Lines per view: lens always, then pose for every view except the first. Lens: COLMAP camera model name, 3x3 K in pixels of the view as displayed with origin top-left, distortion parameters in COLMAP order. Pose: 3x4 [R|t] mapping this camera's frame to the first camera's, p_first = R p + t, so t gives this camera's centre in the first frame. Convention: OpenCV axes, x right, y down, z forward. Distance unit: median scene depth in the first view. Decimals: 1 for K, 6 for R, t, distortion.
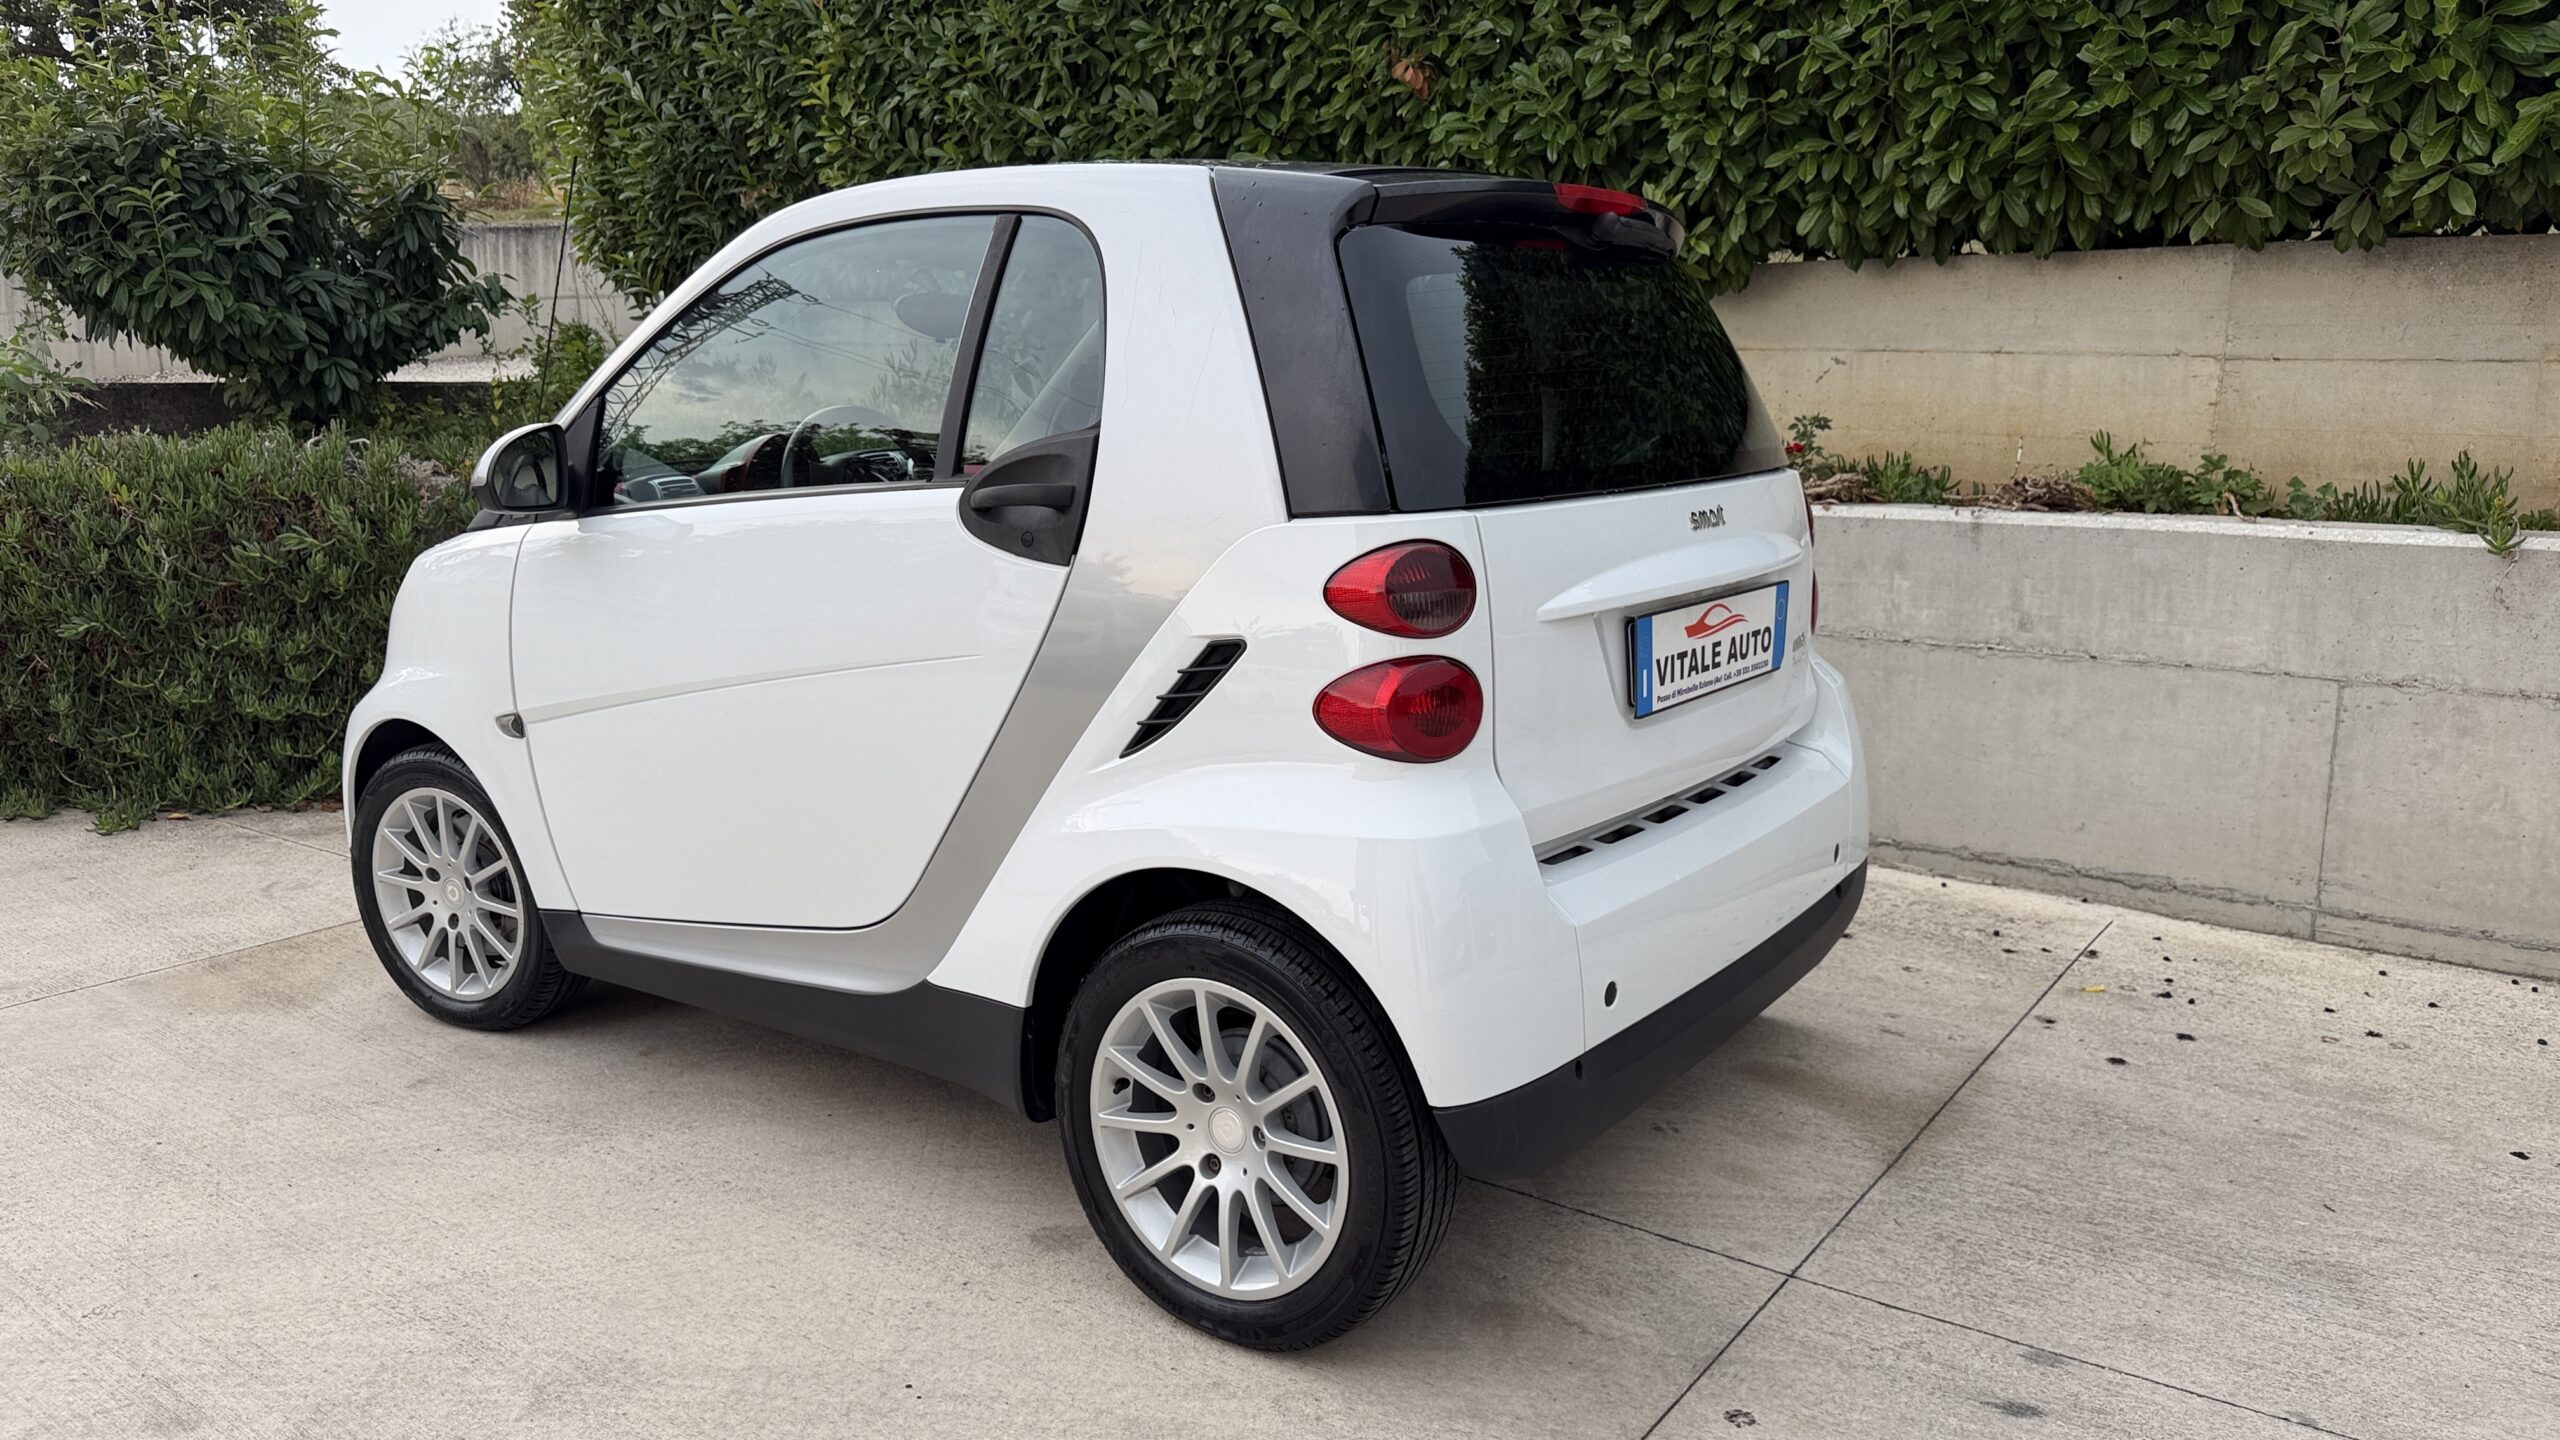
lens RADIAL K [[1714.6, 0, 1362.8], [0, 1714.6, 731.0], [0, 0, 1]] dist [-0.008193, 0.034414]
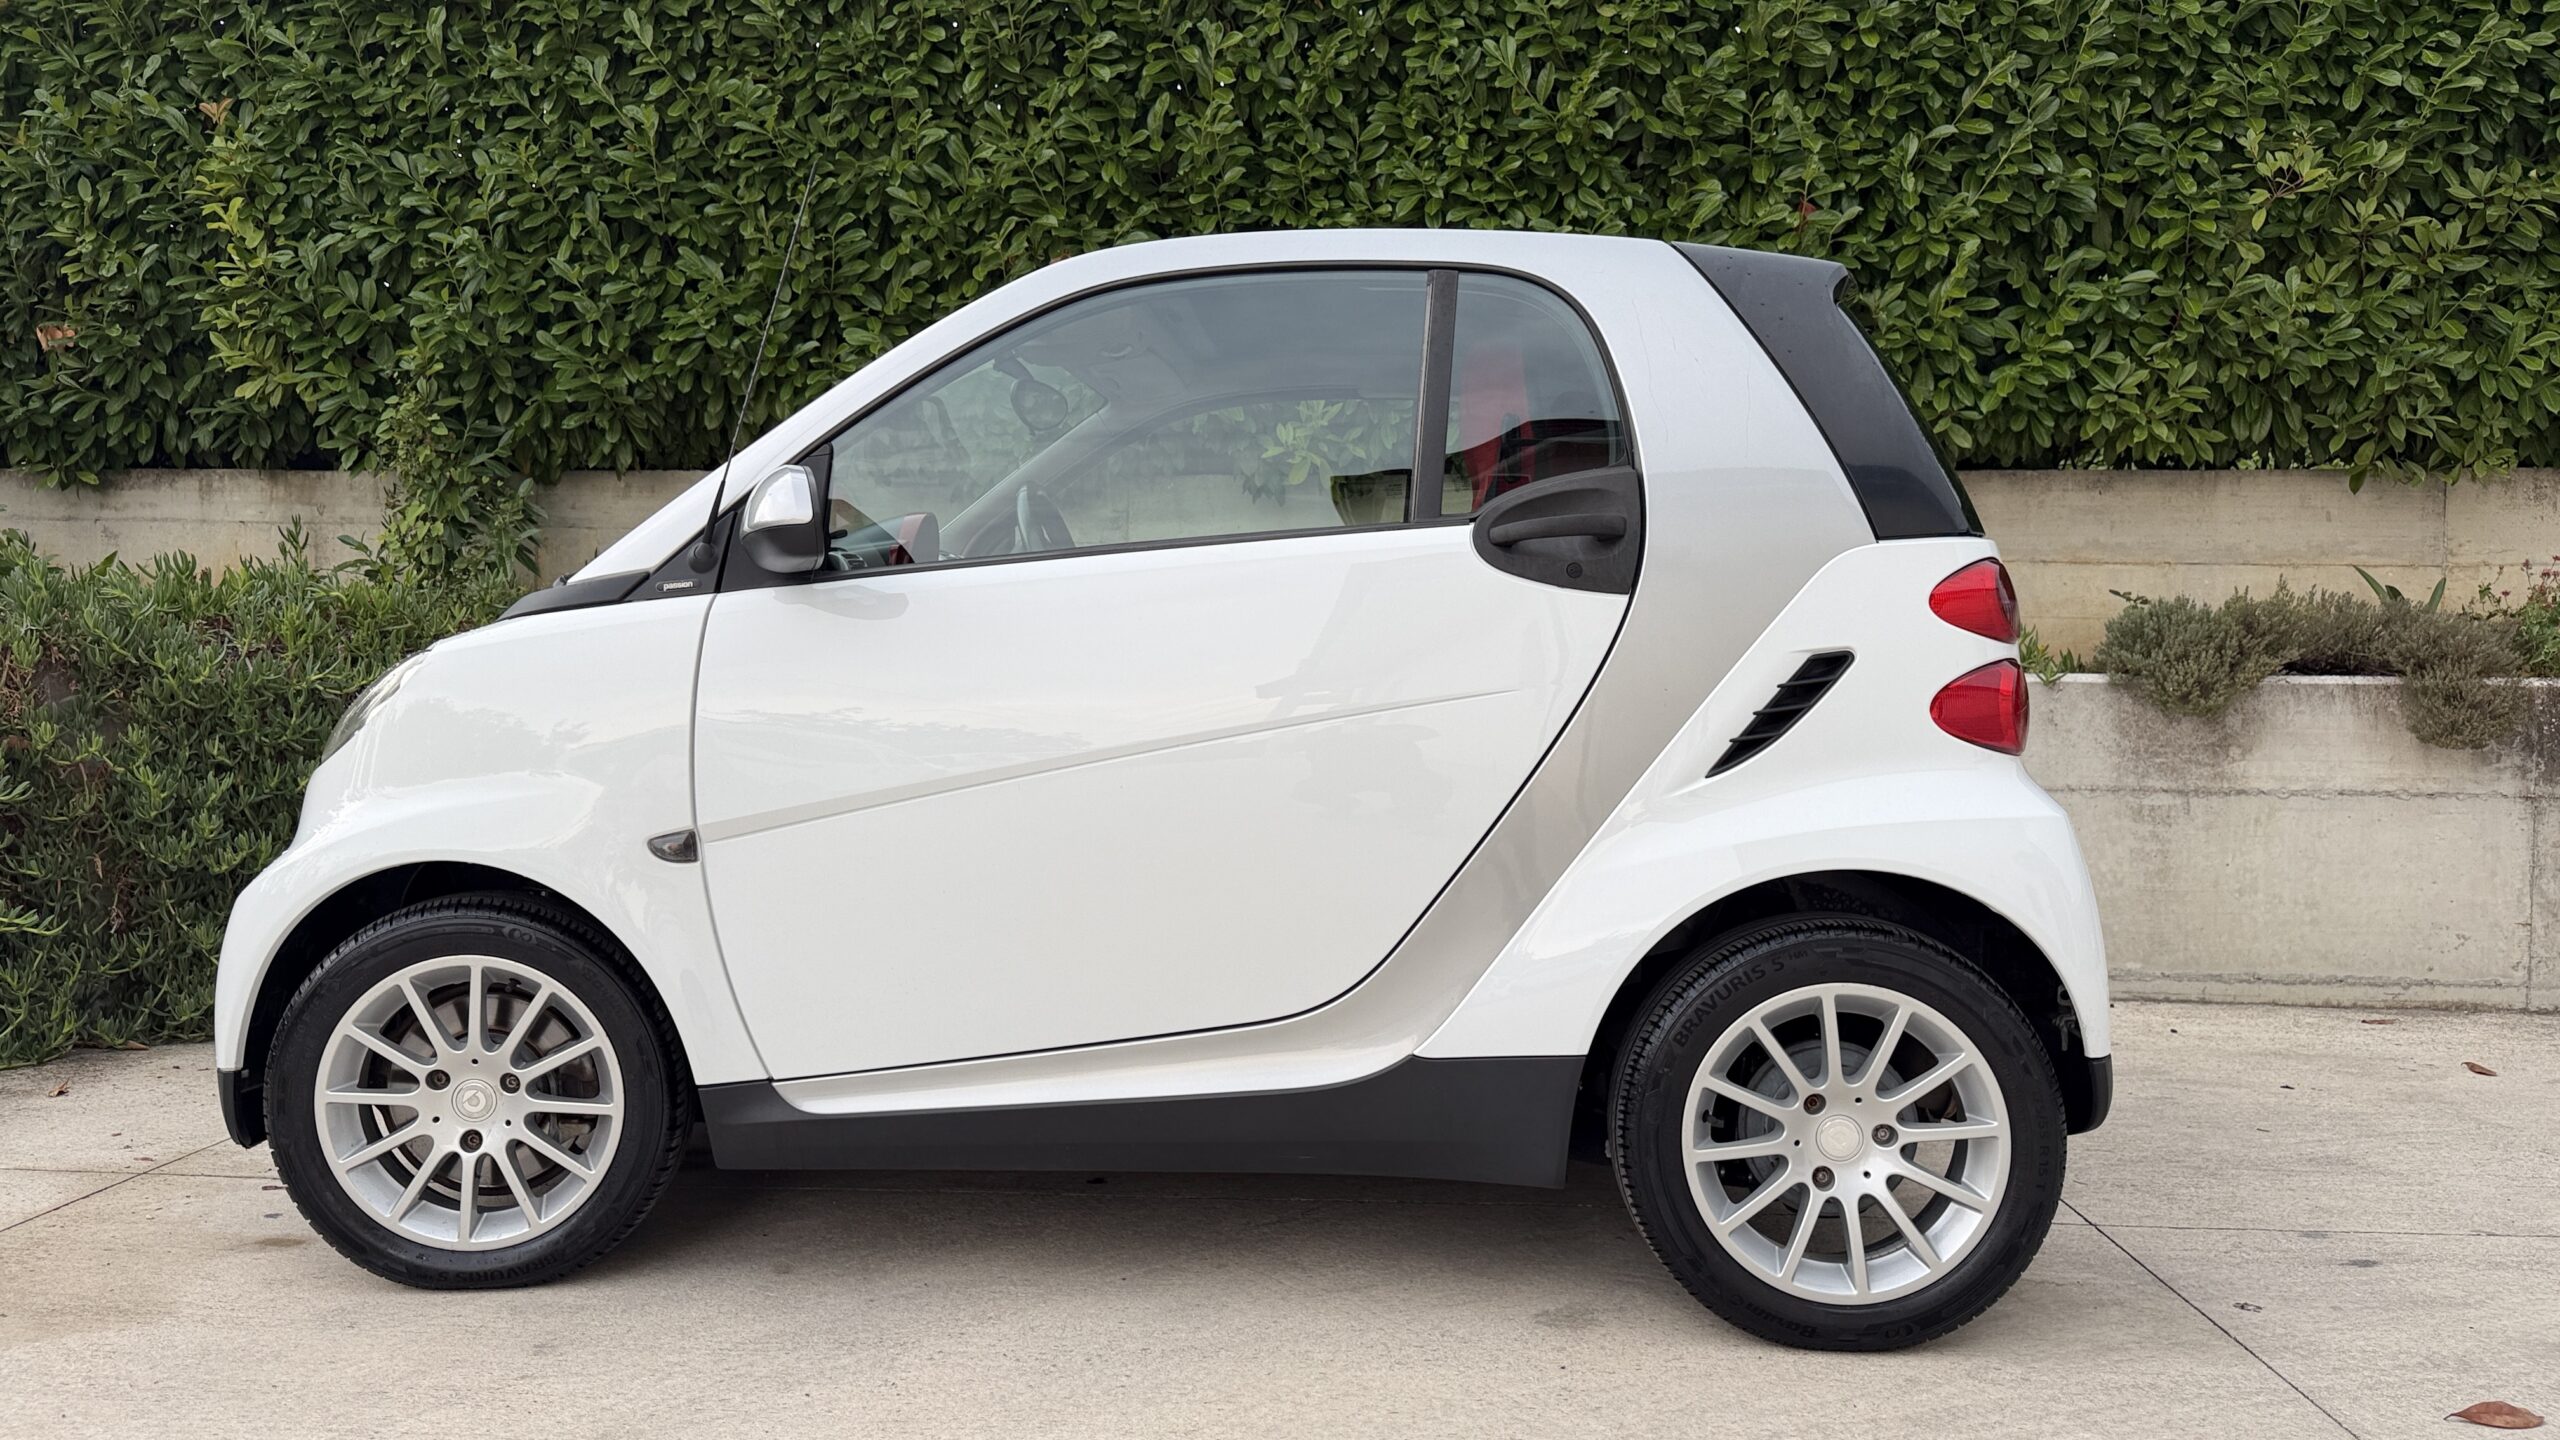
lens RADIAL K [[1714.6, 0, 1362.8], [0, 1714.6, 731.0], [0, 0, 1]] dist [-0.008193, 0.034414]
pose [[0.875122, -0.014607, 0.483681, -0.386790], [0.092000, 0.986335, -0.136669, 0.051801], [-0.475076, 0.164101, 0.864508, 0.103955]]
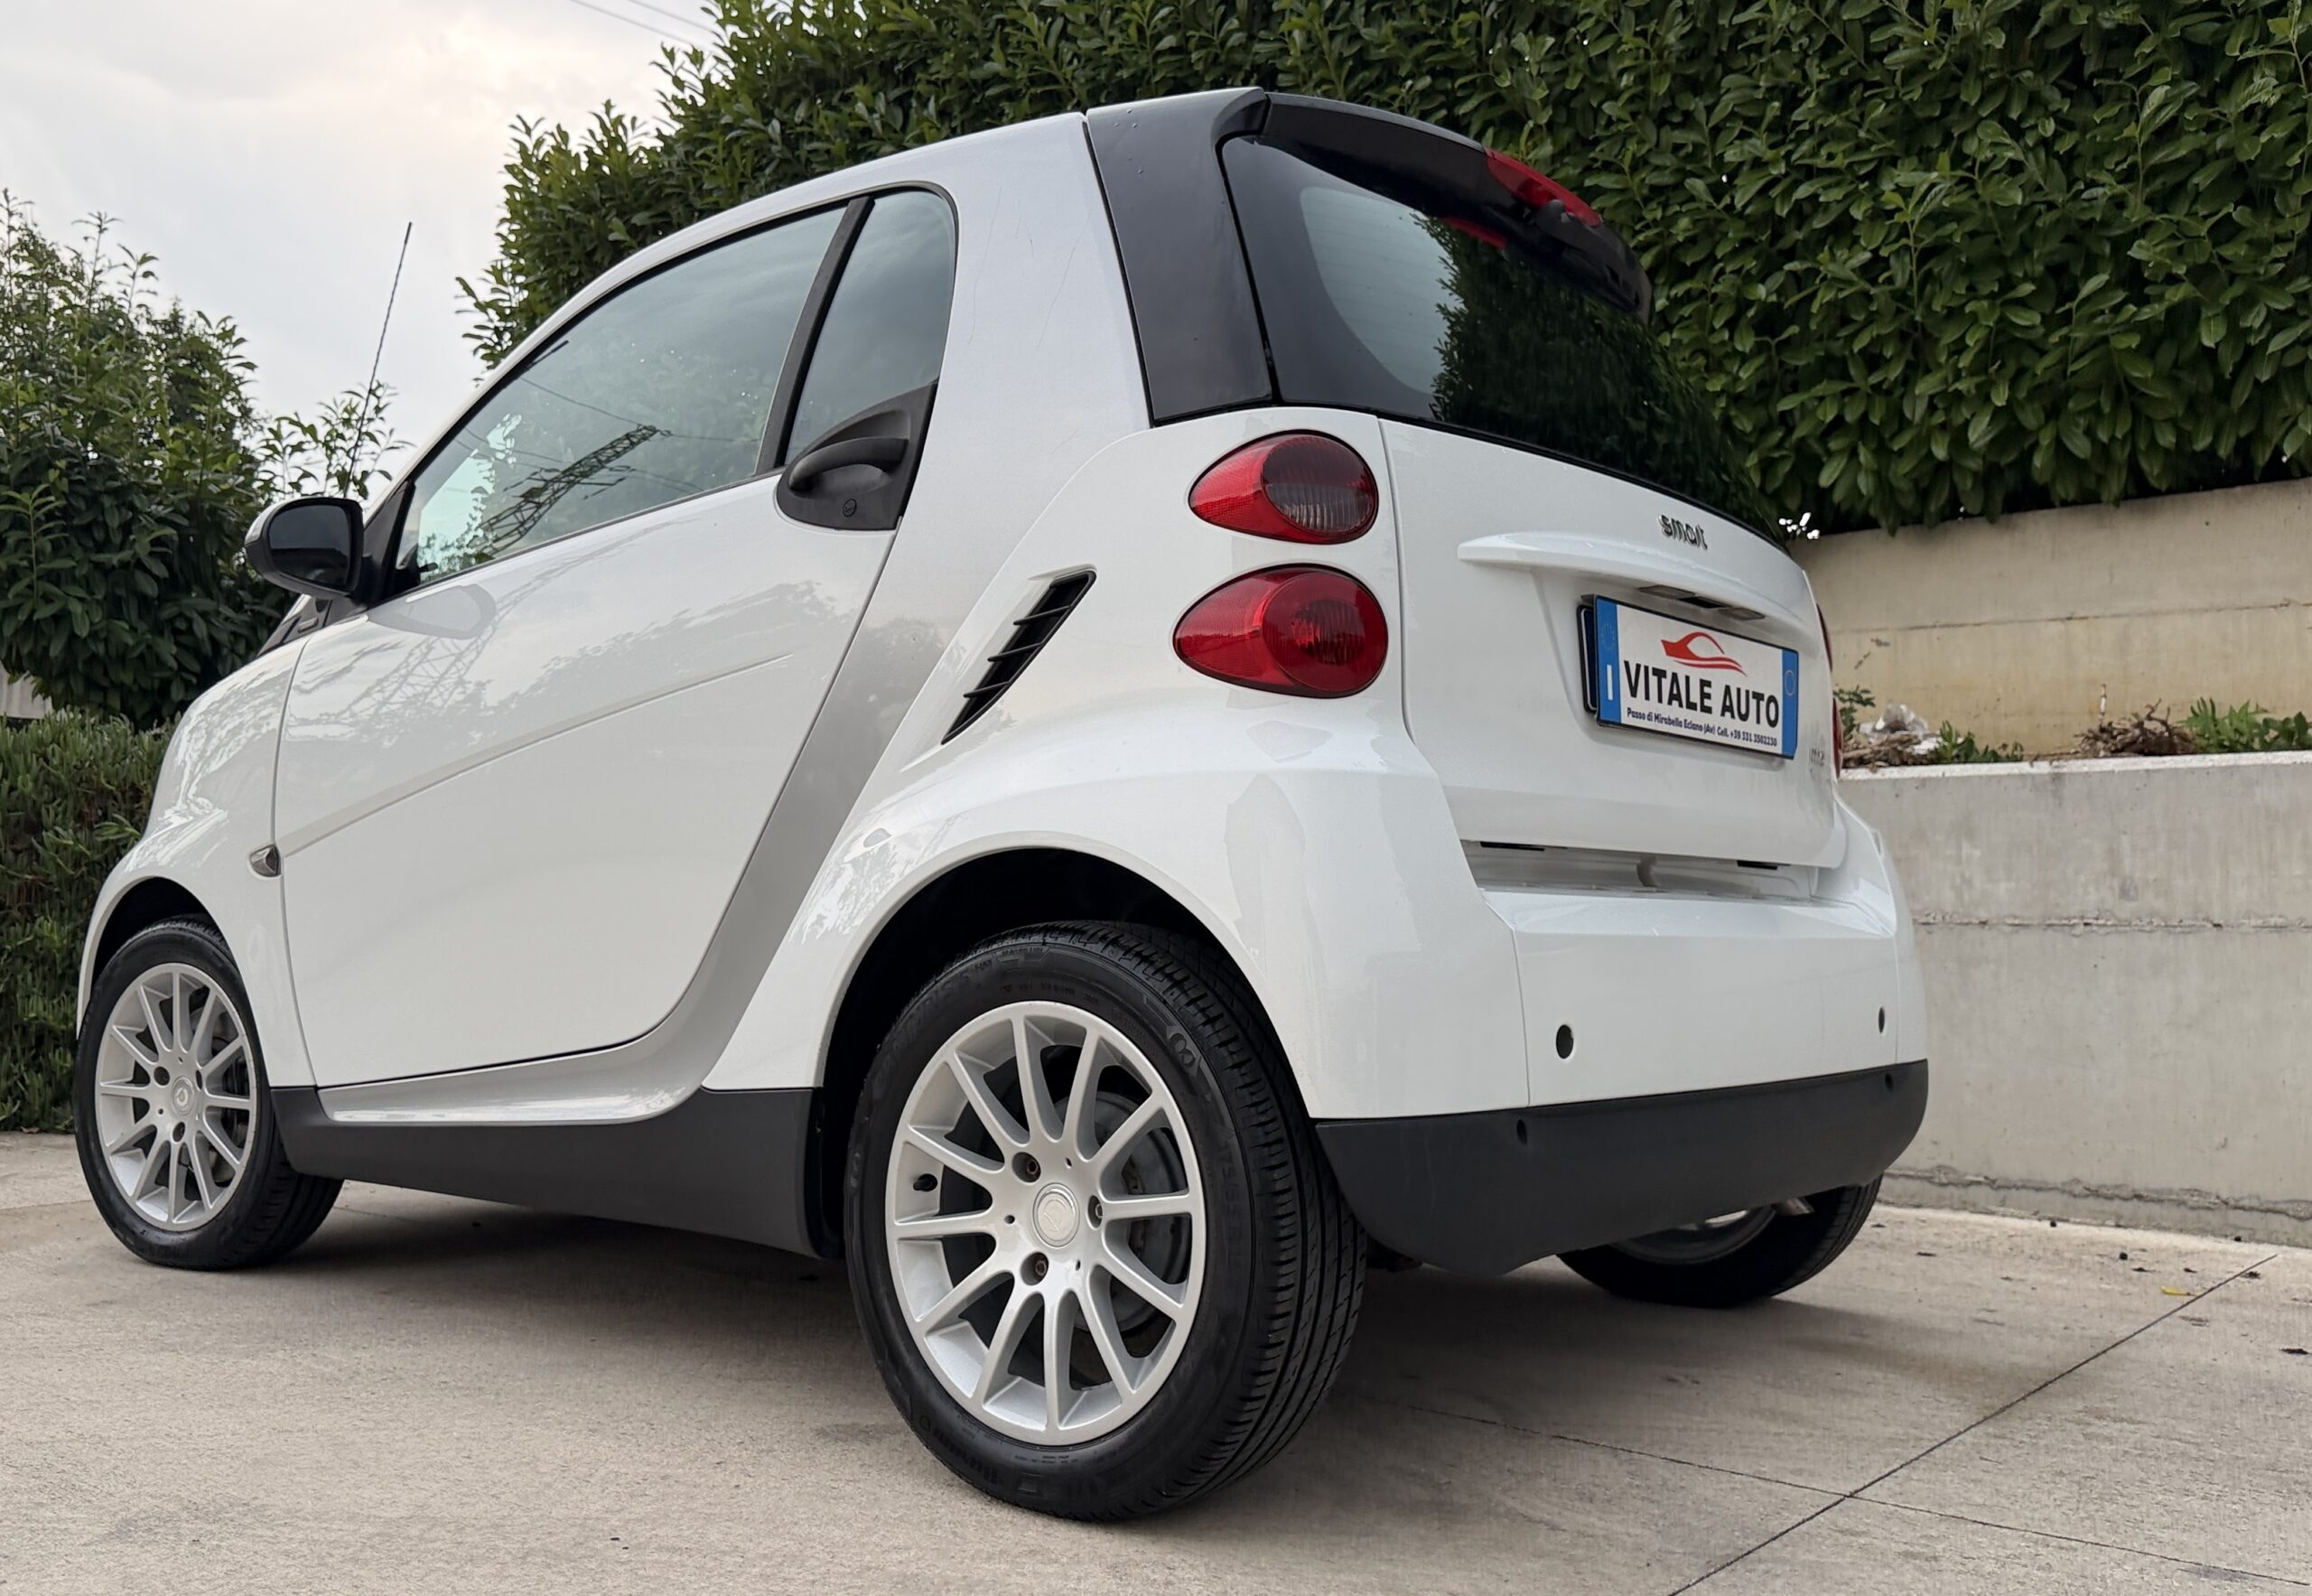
lens RADIAL K [[1931.1, 0, 1248.5], [0, 1931.1, 841.4], [0, 0, 1]] dist [0.059502, -0.093445]
pose [[0.998065, -0.007054, -0.061777, 0.026651], [-0.006468, 0.976376, -0.215982, 0.121495], [0.061841, 0.215963, 0.974441, 0.066726]]
